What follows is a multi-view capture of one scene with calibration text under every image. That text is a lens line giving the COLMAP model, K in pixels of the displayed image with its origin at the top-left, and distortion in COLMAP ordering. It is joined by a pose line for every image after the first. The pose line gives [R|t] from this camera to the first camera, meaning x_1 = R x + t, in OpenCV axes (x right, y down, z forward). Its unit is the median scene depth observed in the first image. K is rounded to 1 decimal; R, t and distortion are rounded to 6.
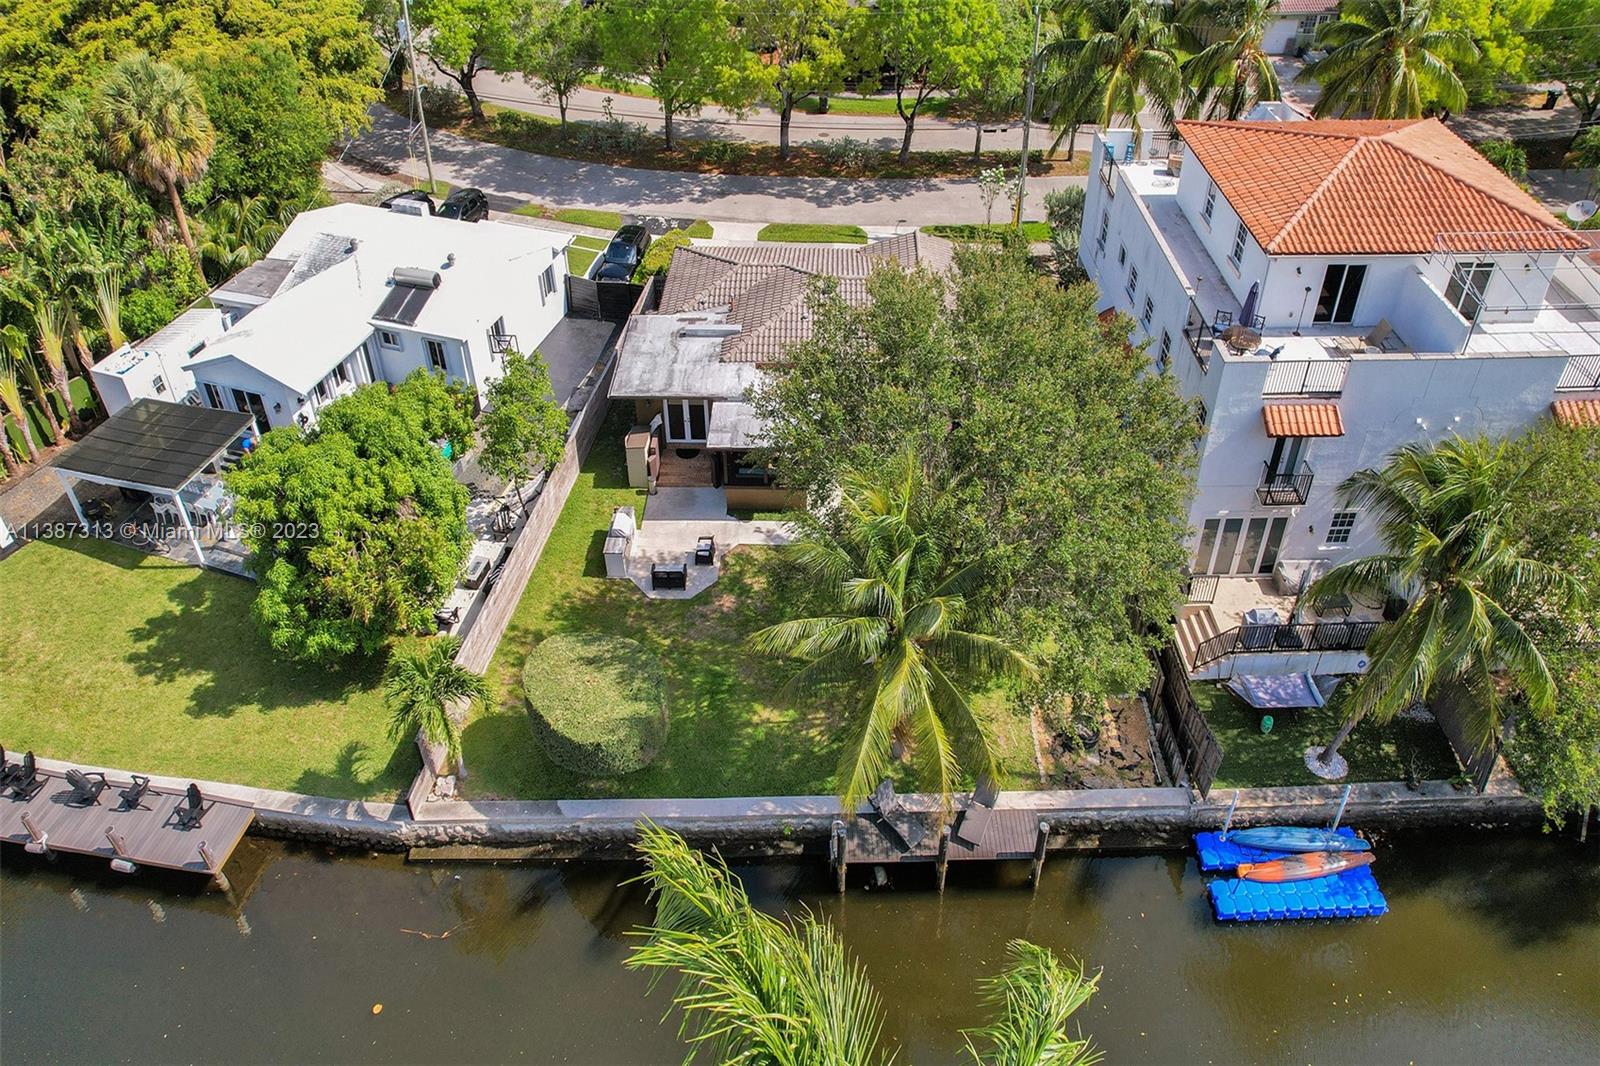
lens RADIAL K [[1184.1, 0, 801.1], [0, 1184.1, 488.6], [0, 0, 1]] dist [-0.088134, 0.109577]
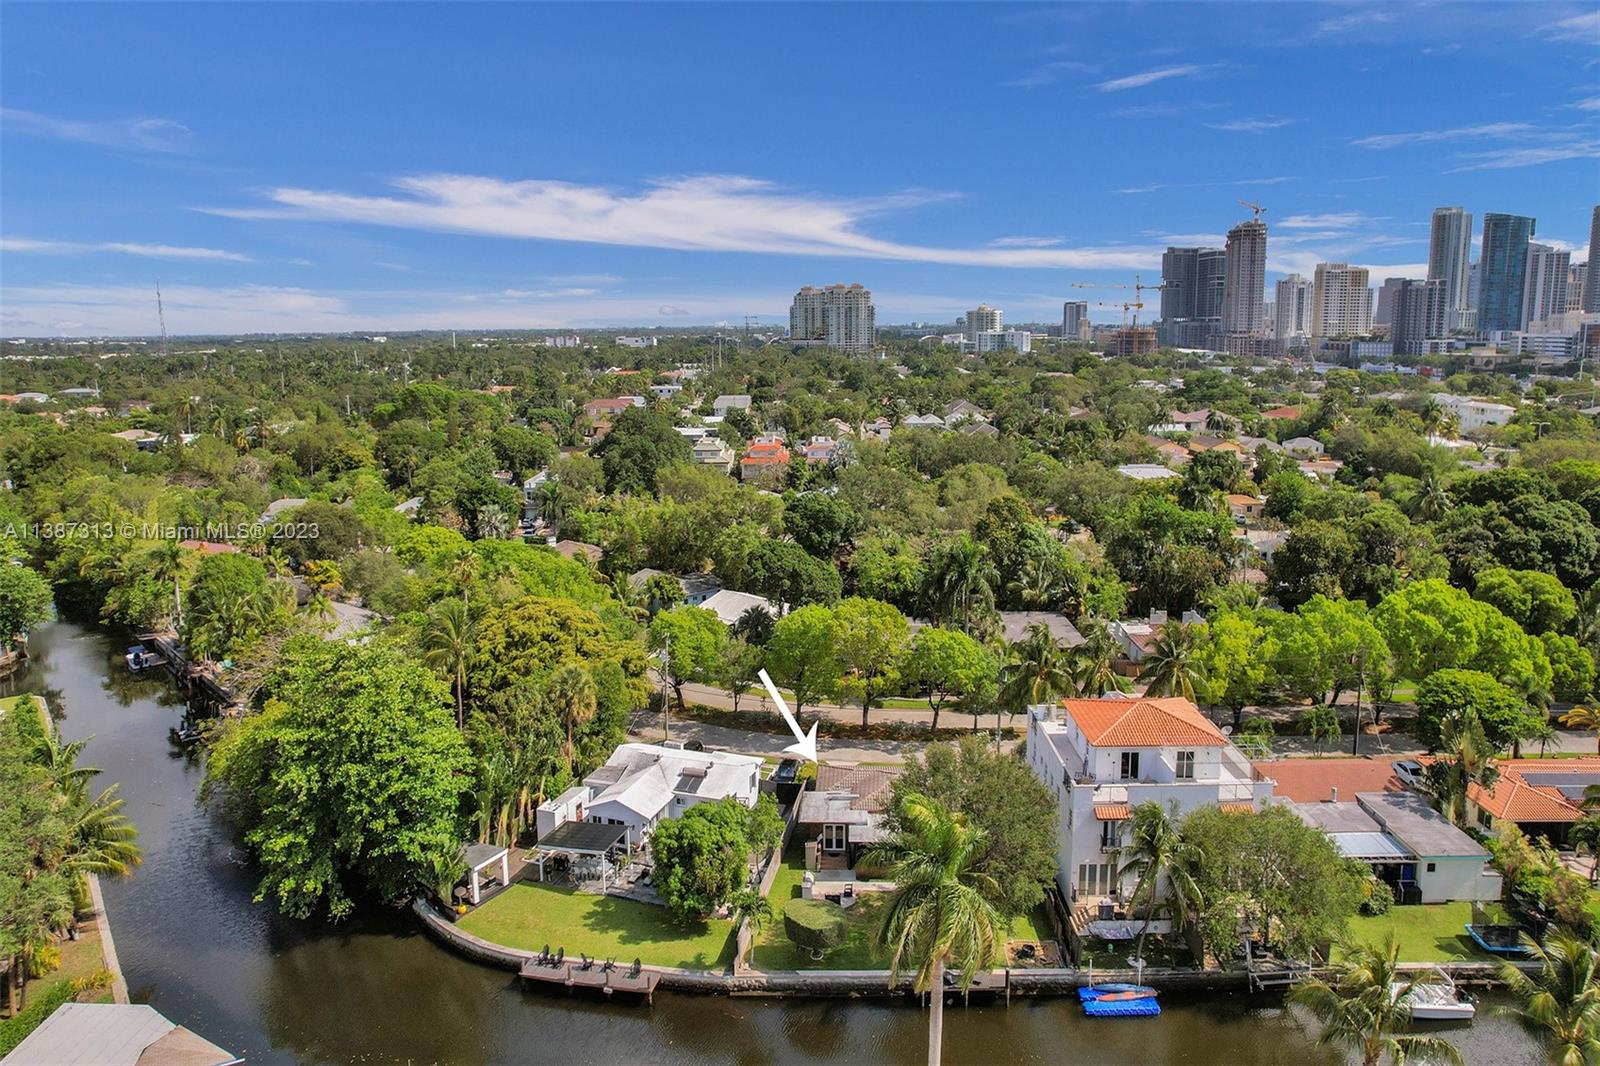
lens RADIAL K [[1184.1, 0, 801.1], [0, 1184.1, 488.6], [0, 0, 1]] dist [-0.088134, 0.109577]
pose [[0.999783, 0.009438, -0.018584, -0.123154], [-0.017517, 0.863670, -0.503753, 0.448270], [0.011296, 0.503969, 0.863648, -1.066138]]
